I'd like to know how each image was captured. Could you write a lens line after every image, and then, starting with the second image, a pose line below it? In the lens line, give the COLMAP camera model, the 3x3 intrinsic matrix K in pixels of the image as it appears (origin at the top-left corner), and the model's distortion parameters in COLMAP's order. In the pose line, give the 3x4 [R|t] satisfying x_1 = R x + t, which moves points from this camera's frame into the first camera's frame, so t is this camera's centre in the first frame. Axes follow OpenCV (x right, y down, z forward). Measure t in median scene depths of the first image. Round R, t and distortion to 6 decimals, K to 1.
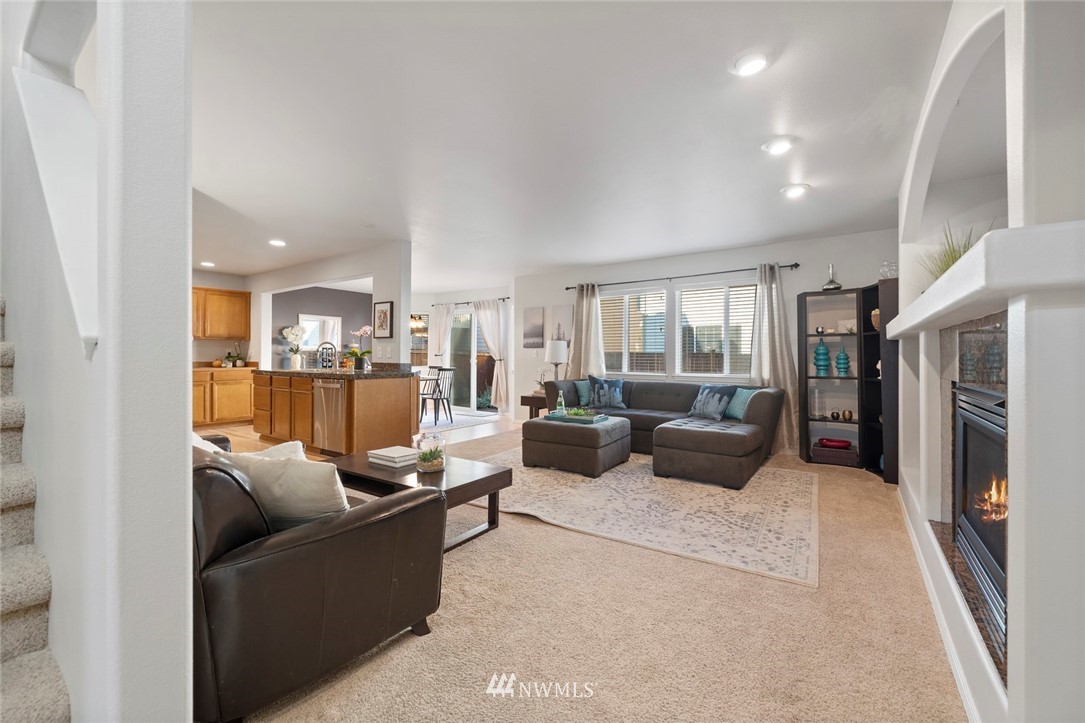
lens RADIAL K [[440.2, 0, 545.3], [0, 440.2, 356.9], [0, 0, 1]] dist [0.000188, -0.000013]
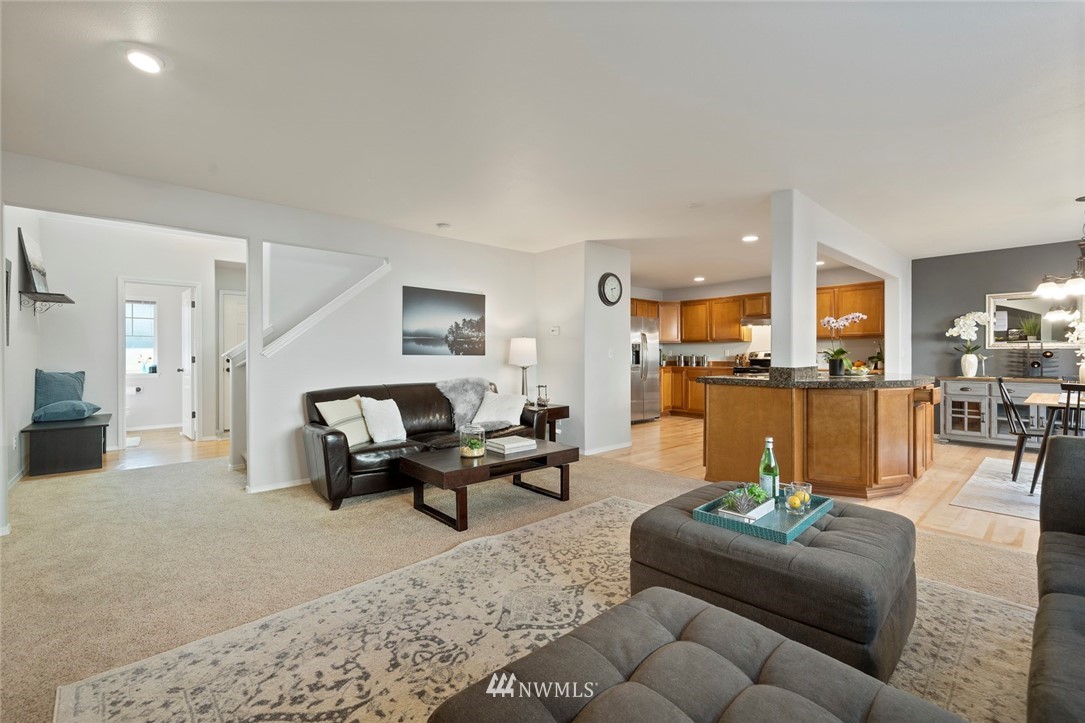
lens RADIAL K [[459.2, 0, 538.9], [0, 459.2, 353.4], [0, 0, 1]] dist [-0.003184, 0.000341]
pose [[-0.245526, -0.005765, -0.969373, 0.745088], [-0.001643, 0.999983, -0.005531, -0.005449], [0.969389, 0.000234, -0.245532, 1.255406]]
